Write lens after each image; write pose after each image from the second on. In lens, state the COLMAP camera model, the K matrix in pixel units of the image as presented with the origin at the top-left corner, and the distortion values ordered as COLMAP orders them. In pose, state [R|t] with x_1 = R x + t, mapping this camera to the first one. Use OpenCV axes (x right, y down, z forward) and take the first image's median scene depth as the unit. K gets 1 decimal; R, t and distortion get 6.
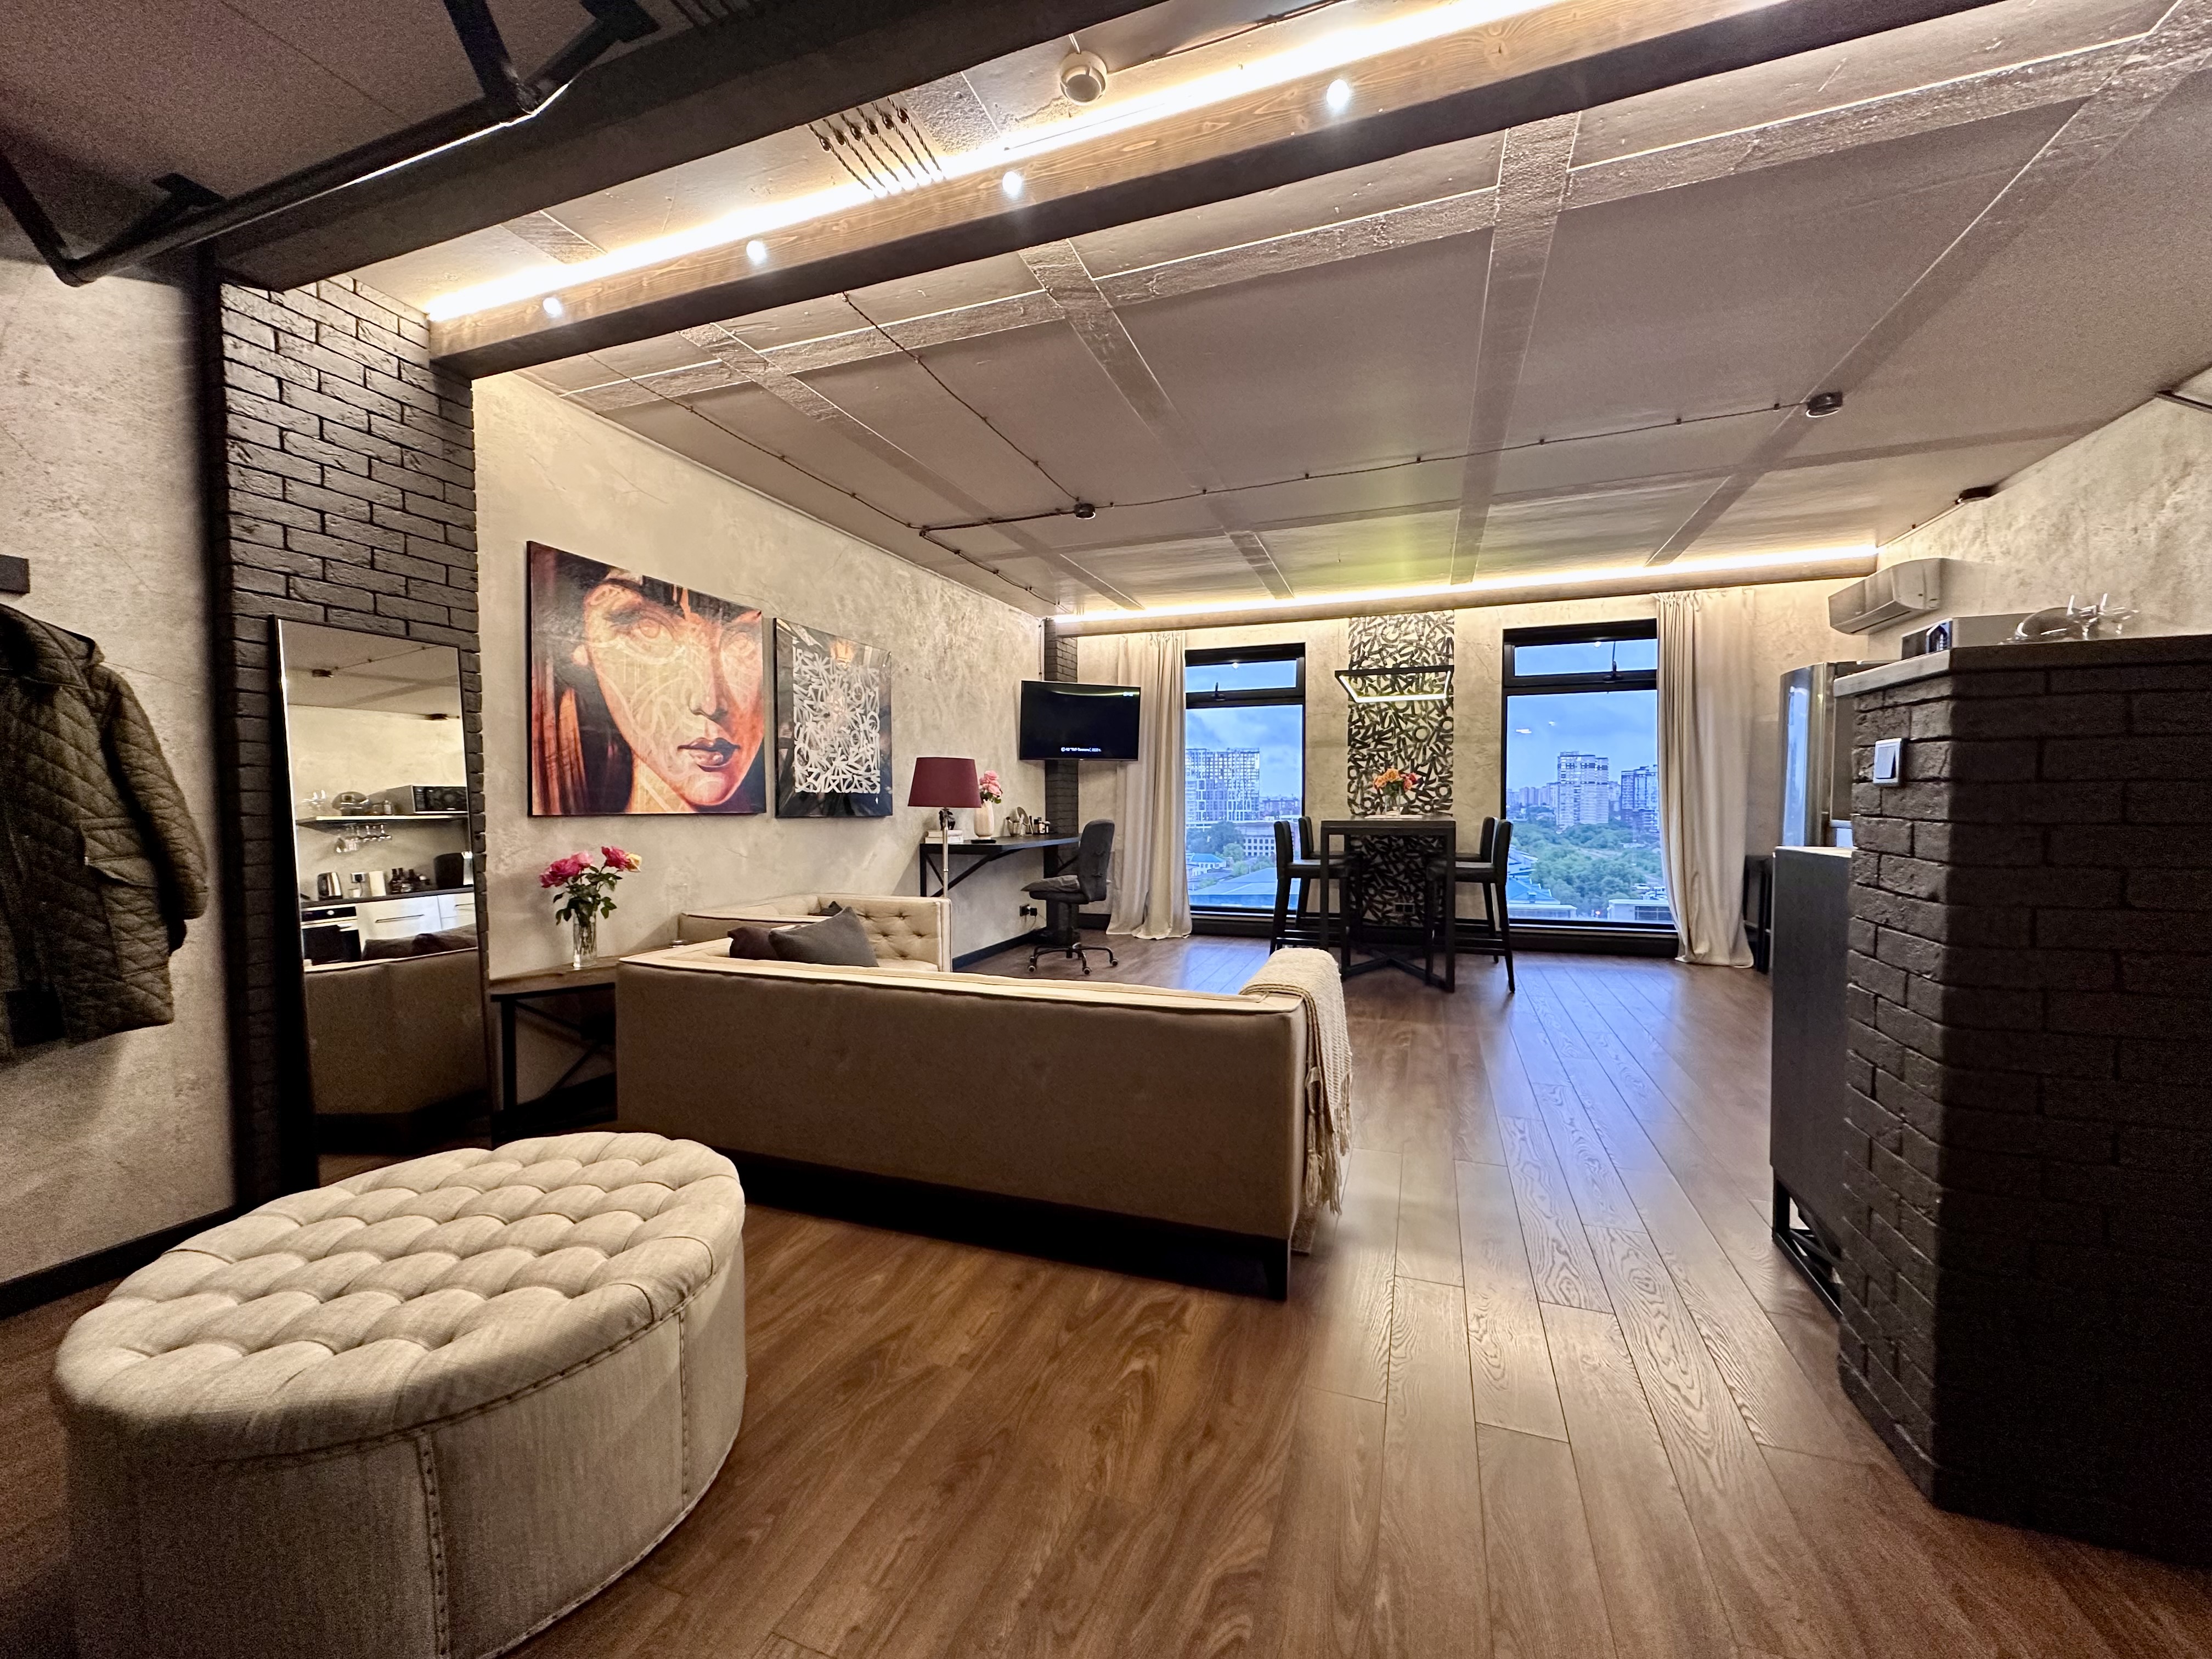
lens RADIAL K [[871.9, 0, 1106.0], [0, 871.9, 829.5], [0, 0, 1]] dist [-0.000685, -0.000080]
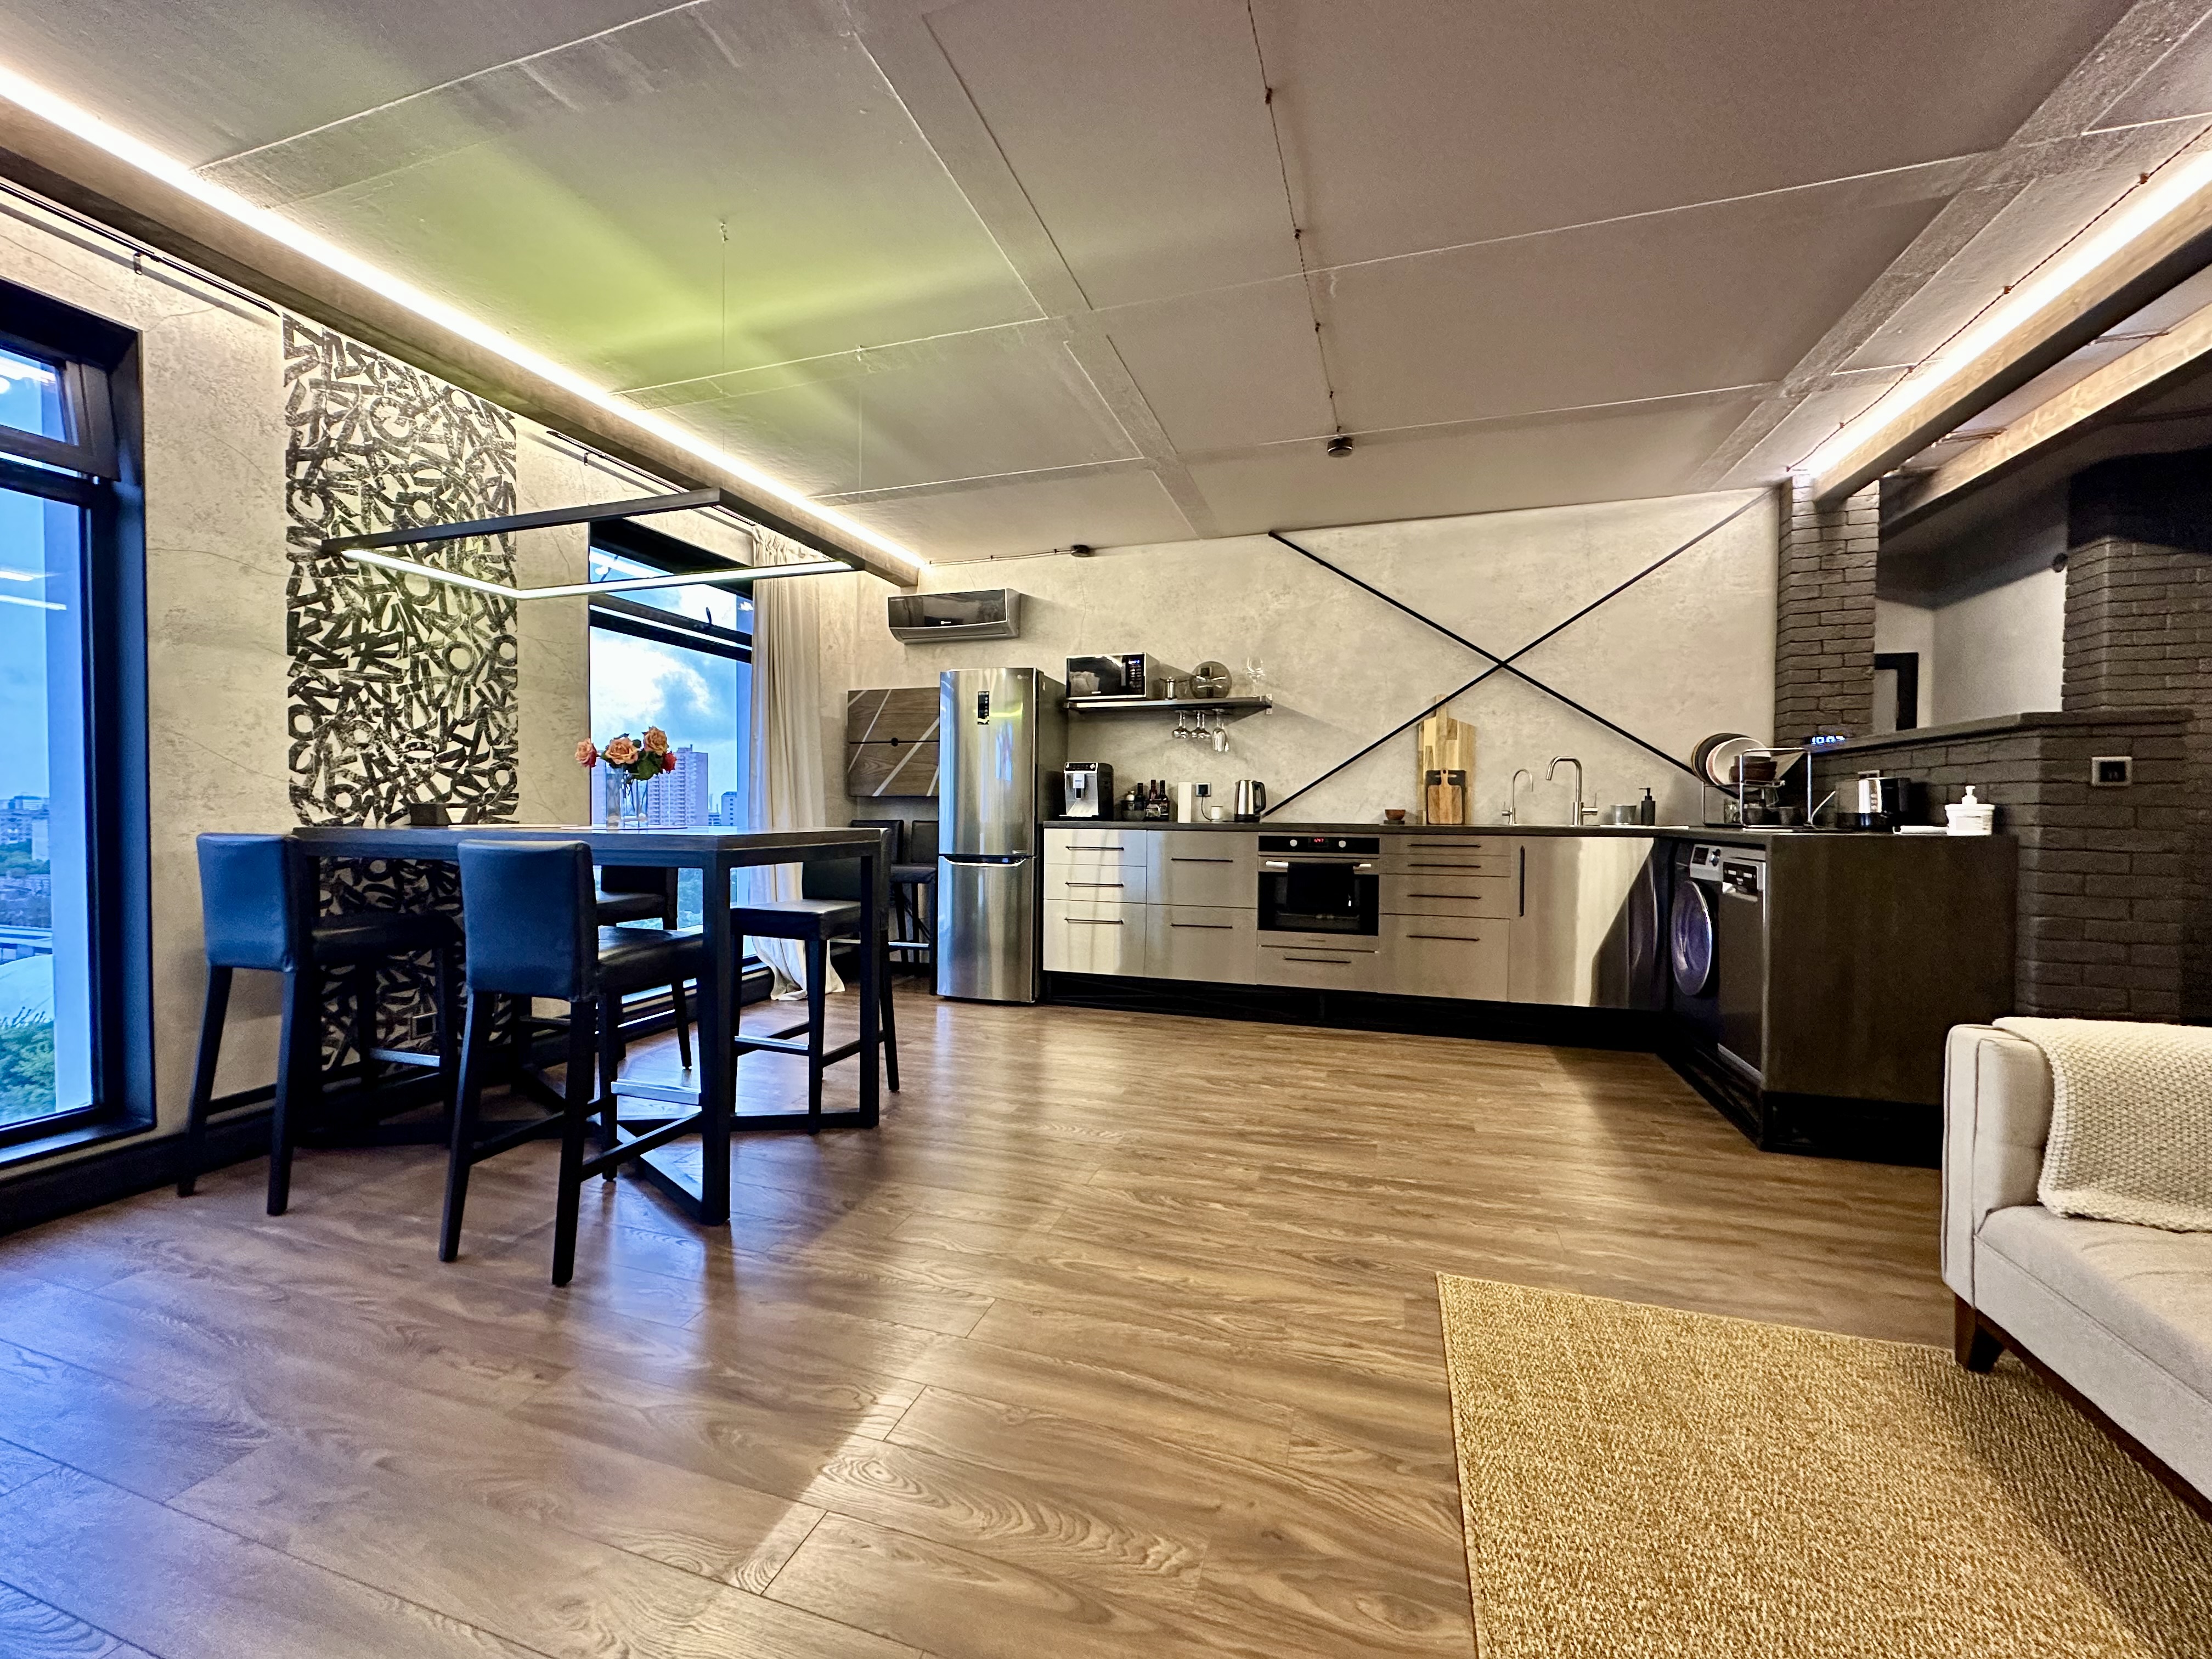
lens RADIAL K [[871.9, 0, 1106.0], [0, 871.9, 829.5], [0, 0, 1]] dist [-0.000685, -0.000080]
pose [[-0.041675, -0.018040, 0.998968, -0.148957], [0.029148, 0.999389, 0.019264, -0.013387], [-0.998706, 0.029921, -0.041124, 0.690600]]
